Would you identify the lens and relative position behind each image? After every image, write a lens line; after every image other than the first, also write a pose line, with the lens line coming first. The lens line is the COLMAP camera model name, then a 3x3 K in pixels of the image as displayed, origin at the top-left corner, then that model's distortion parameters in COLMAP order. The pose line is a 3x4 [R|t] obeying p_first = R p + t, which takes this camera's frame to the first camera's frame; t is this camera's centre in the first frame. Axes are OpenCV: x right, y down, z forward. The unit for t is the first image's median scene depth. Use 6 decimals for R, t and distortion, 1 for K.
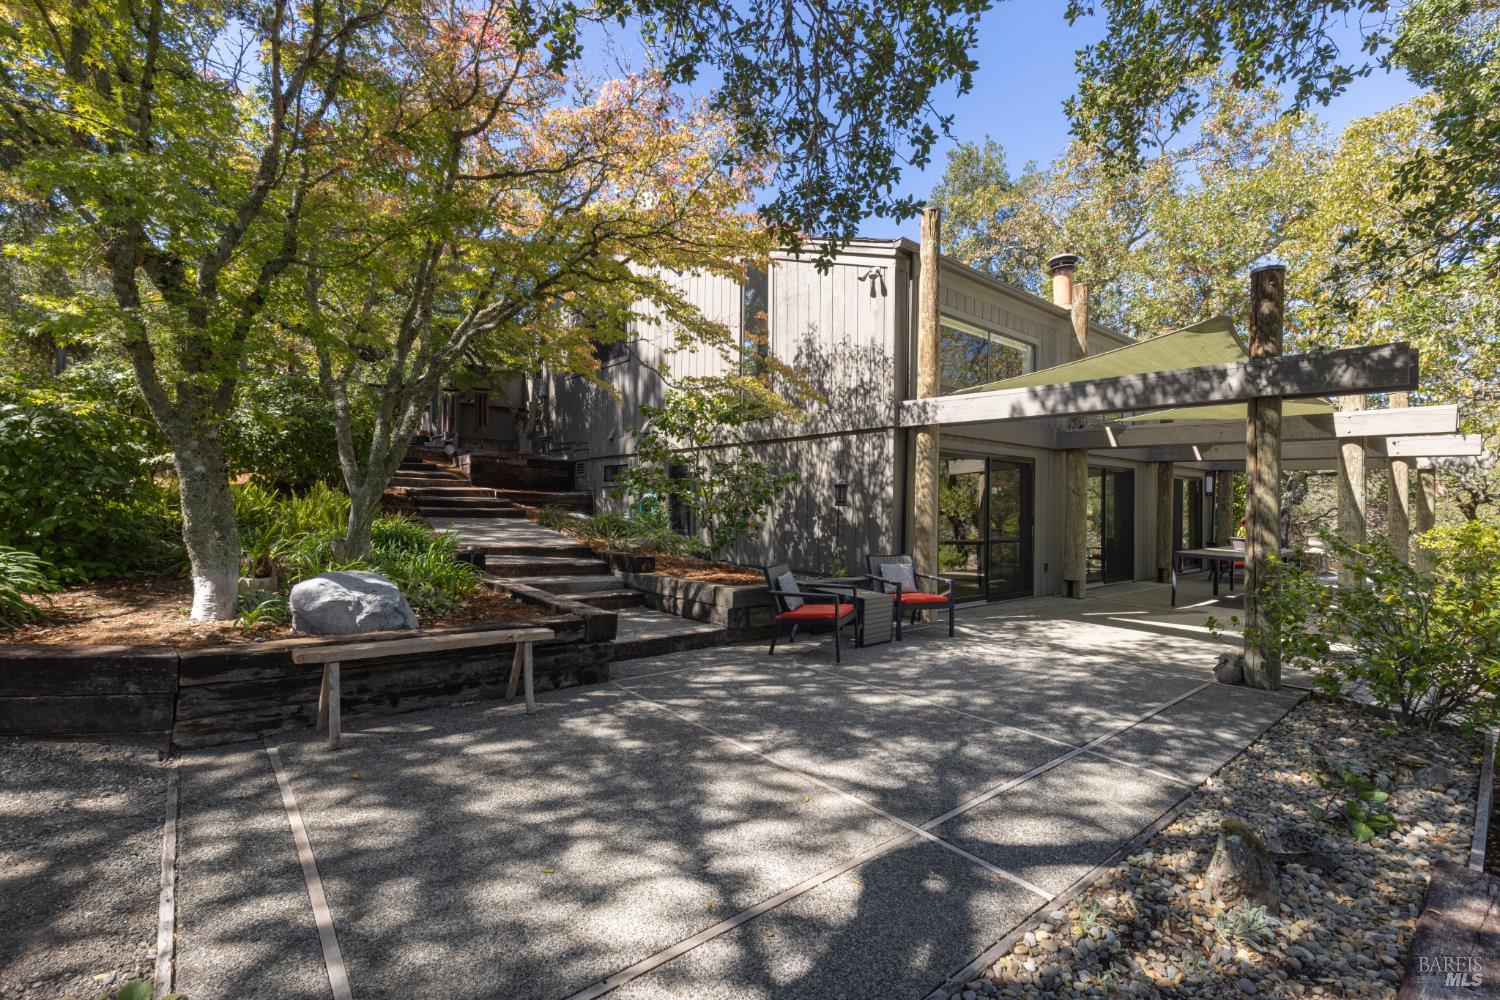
lens RADIAL K [[663.7, 0, 745.6], [0, 663.7, 506.4], [0, 0, 1]] dist [0.002750, -0.000294]
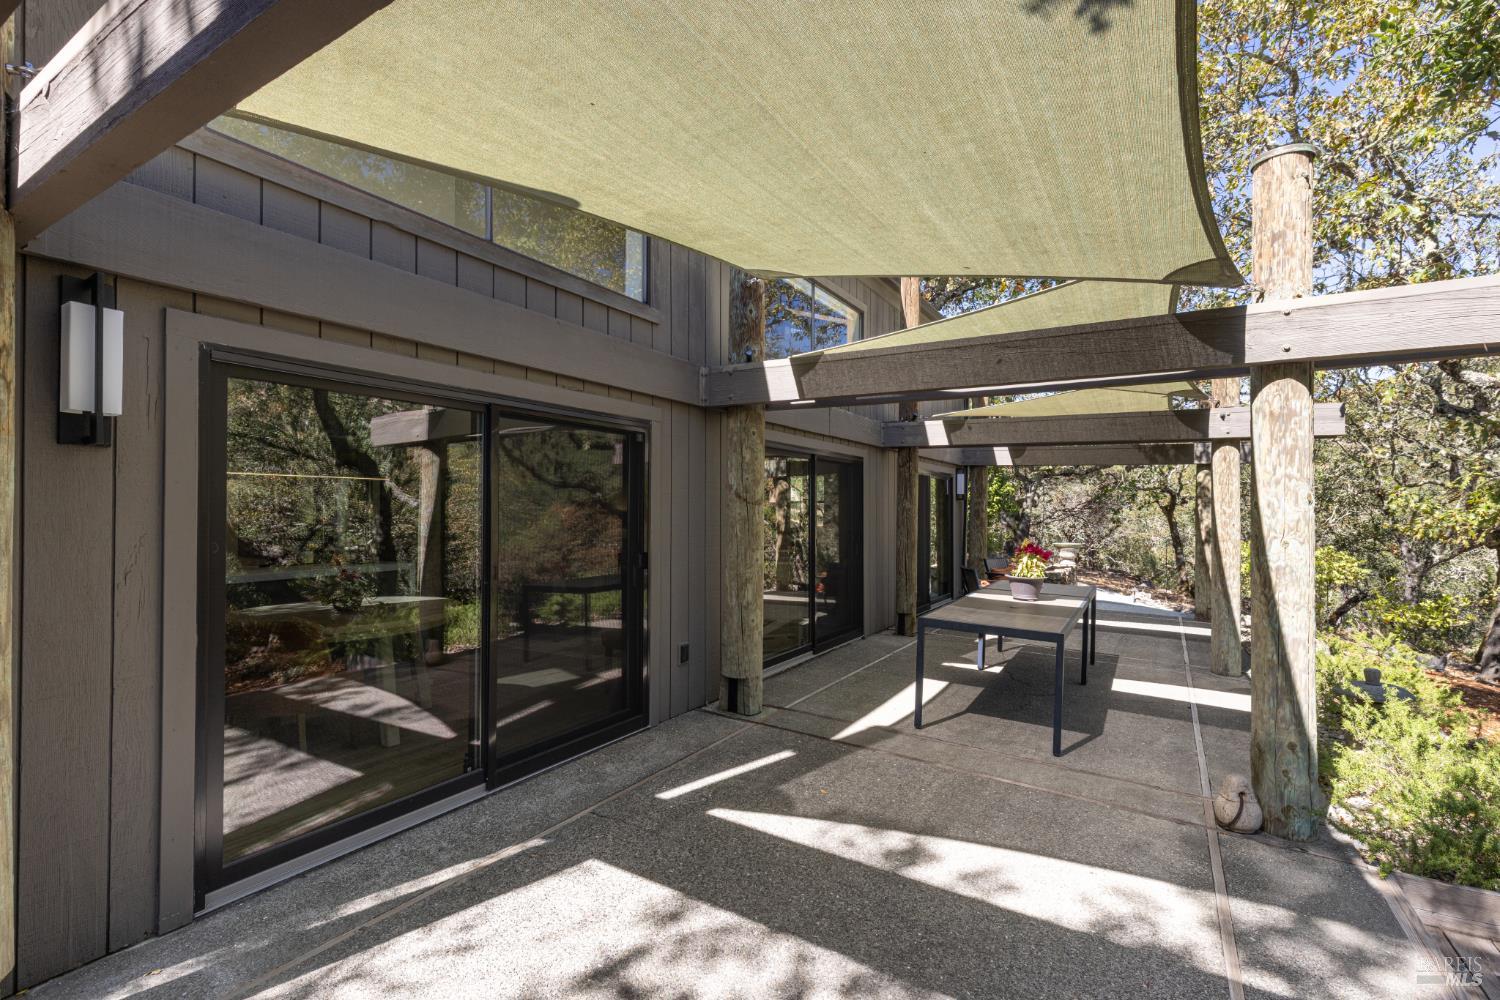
lens RADIAL K [[663.7, 0, 760.4], [0, 663.7, 505.2], [0, 0, 1]] dist [0.002750, -0.000294]
pose [[0.943798, -0.004939, 0.330485, 0.309176], [0.006779, 0.999967, -0.004414, -0.009942], [-0.330452, 0.006407, 0.943801, 0.477160]]
